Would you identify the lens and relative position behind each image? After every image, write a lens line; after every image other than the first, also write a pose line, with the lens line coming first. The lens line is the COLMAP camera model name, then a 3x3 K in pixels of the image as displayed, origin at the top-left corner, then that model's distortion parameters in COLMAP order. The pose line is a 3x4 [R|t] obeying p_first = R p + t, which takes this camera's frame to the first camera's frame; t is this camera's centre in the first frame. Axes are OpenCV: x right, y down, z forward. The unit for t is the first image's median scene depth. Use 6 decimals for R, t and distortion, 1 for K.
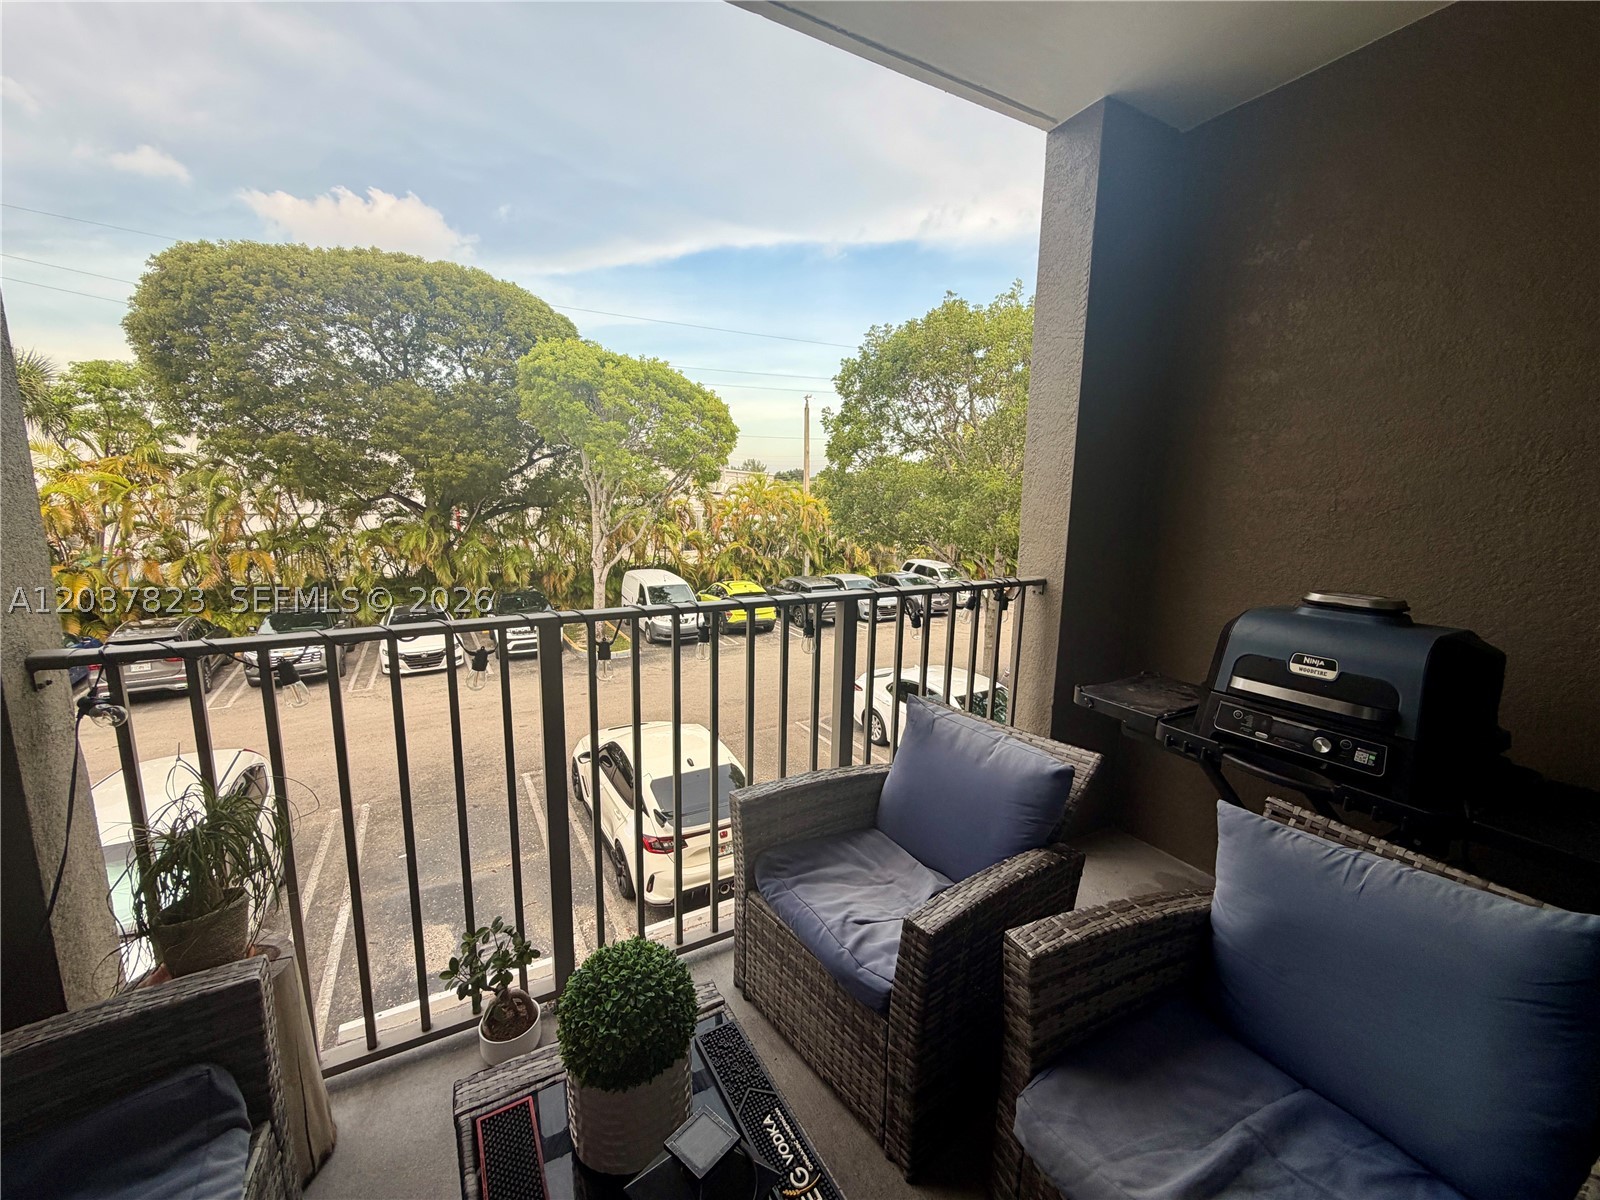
lens RADIAL K [[635.3, 0, 795.4], [0, 635.3, 598.0], [0, 0, 1]] dist [0.001813, 0.000031]
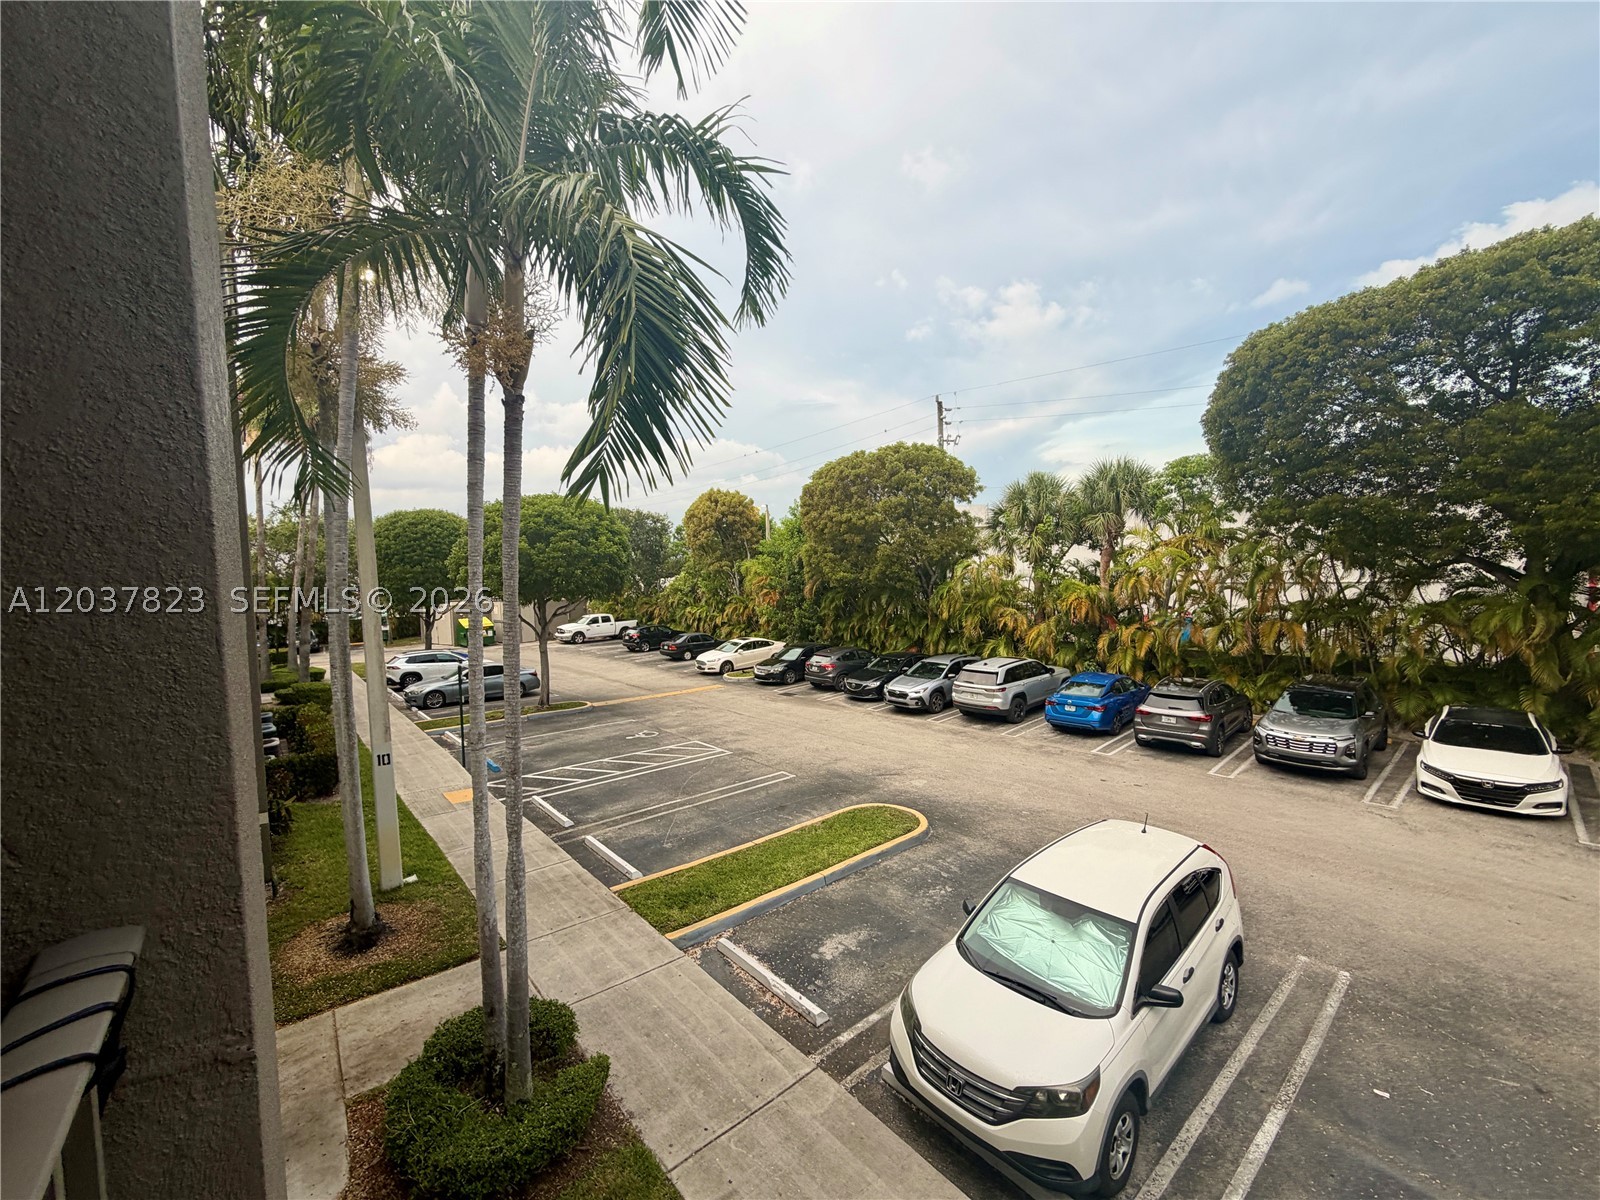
lens RADIAL K [[635.3, 0, 801.0], [0, 635.3, 595.2], [0, 0, 1]] dist [0.001813, 0.000031]
pose [[0.183720, 0.022173, -0.982729, -0.034962], [-0.128079, 0.991763, -0.001567, -0.017251], [0.974599, 0.126155, 0.185046, 0.094109]]
